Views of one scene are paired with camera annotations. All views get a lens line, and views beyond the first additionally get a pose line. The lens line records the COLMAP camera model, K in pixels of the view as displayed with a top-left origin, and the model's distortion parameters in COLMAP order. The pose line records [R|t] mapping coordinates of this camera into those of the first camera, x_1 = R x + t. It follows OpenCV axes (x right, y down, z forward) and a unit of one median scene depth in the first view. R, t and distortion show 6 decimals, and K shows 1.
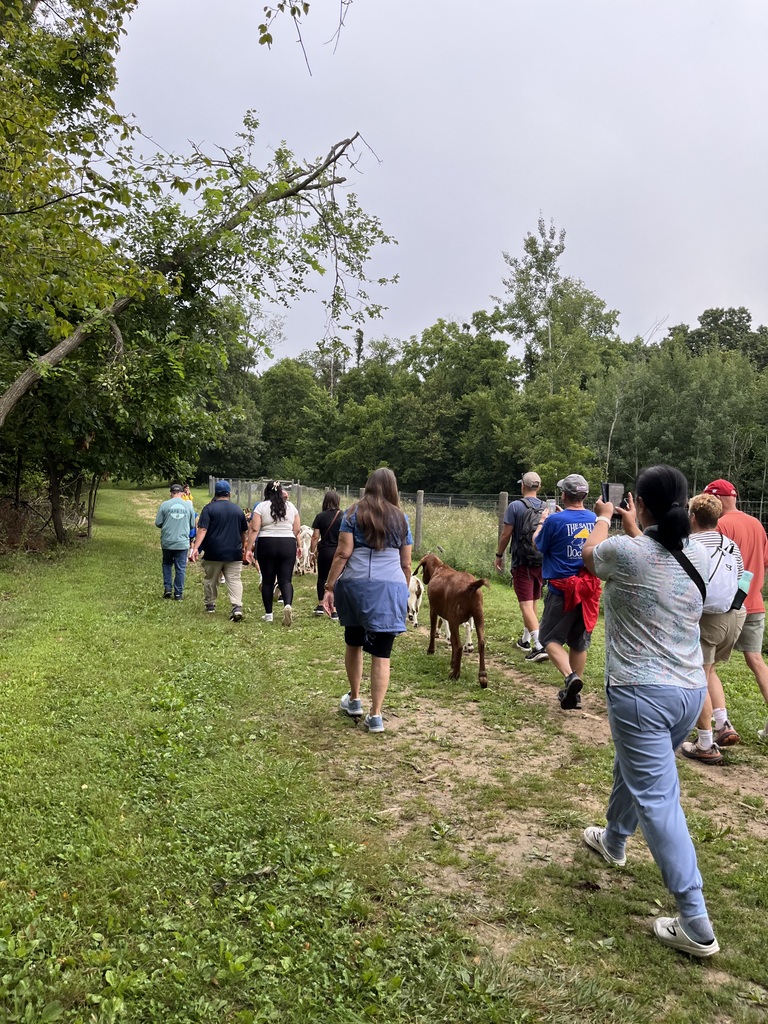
lens RADIAL K [[768.8, 0, 388.4], [0, 768.8, 512.5], [0, 0, 1]] dist [0.034337, -0.004314]
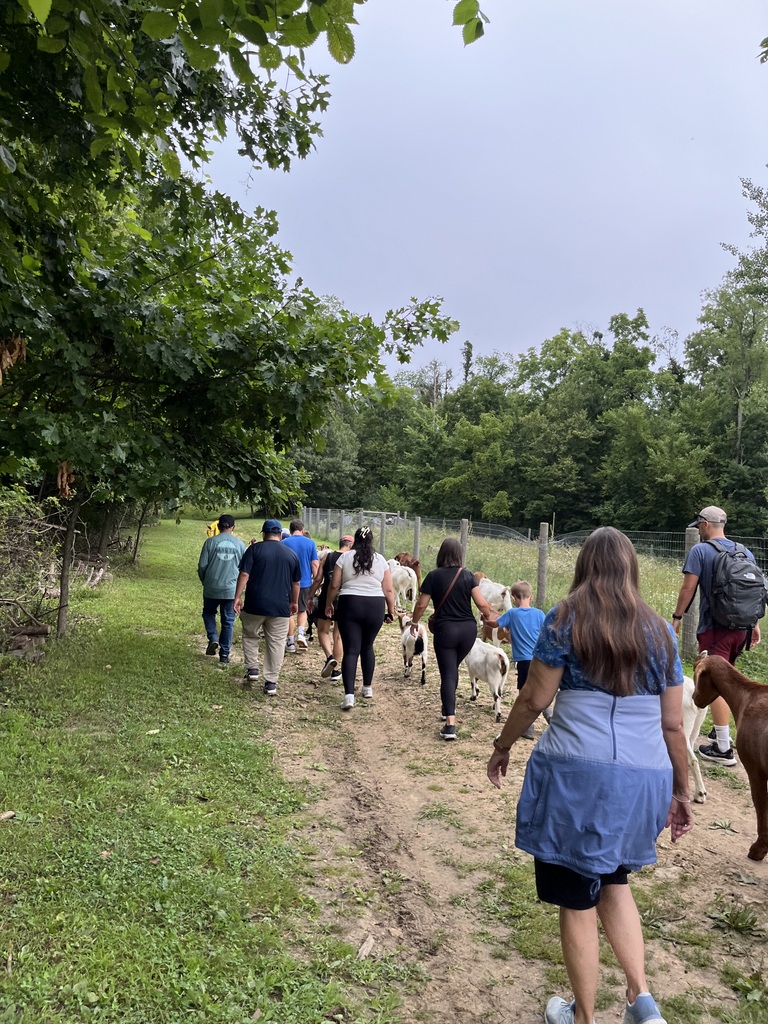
lens RADIAL K [[768.8, 0, 381.4], [0, 768.8, 509.4], [0, 0, 1]] dist [0.034337, -0.004314]
pose [[0.993575, 0.016233, -0.112006, -0.040153], [-0.021416, 0.998747, -0.045222, -0.006577], [0.111132, 0.047330, 0.992678, 0.149294]]
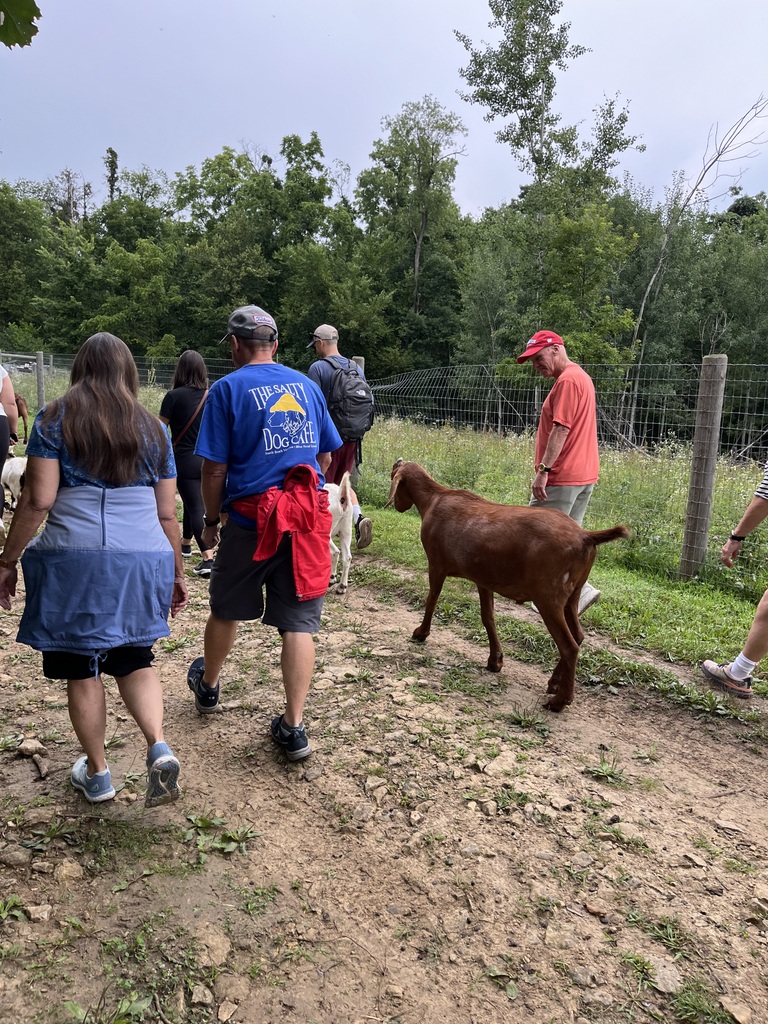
lens RADIAL K [[768.8, 0, 386.8], [0, 768.8, 505.0], [0, 0, 1]] dist [0.034337, -0.004314]
pose [[0.941547, -0.030633, 0.335485, -0.057800], [-0.014162, 0.991378, 0.130266, -0.005479], [-0.336583, -0.127403, 0.932995, 0.220798]]
